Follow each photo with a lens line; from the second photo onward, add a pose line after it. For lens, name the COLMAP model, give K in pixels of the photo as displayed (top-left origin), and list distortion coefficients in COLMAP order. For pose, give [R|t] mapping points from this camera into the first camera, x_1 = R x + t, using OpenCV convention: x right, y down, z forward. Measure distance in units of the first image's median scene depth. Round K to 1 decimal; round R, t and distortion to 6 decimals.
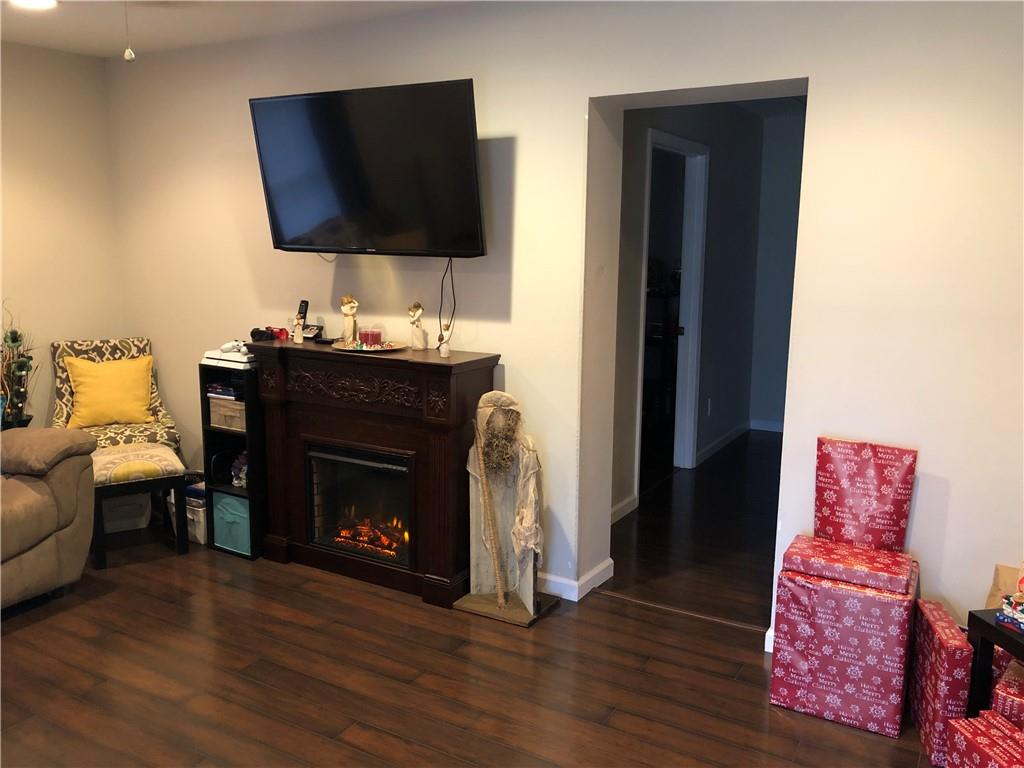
lens RADIAL K [[830.7, 0, 512.0], [0, 830.7, 384.0], [0, 0, 1]] dist [0.005455, -0.001005]
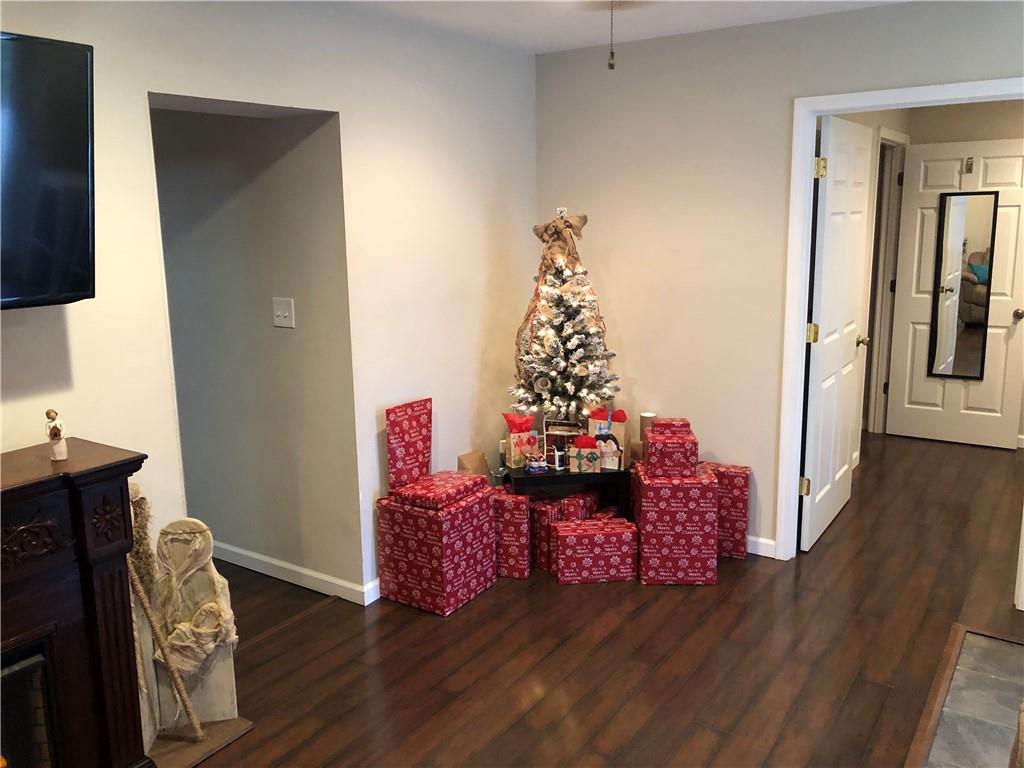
lens RADIAL K [[830.7, 0, 512.0], [0, 830.7, 384.0], [0, 0, 1]] dist [0.005455, -0.001005]
pose [[0.063089, -0.202858, 0.977174, -0.849577], [0.203958, 0.961080, 0.186349, -0.171387], [-0.976945, 0.187546, 0.102008, 0.712281]]
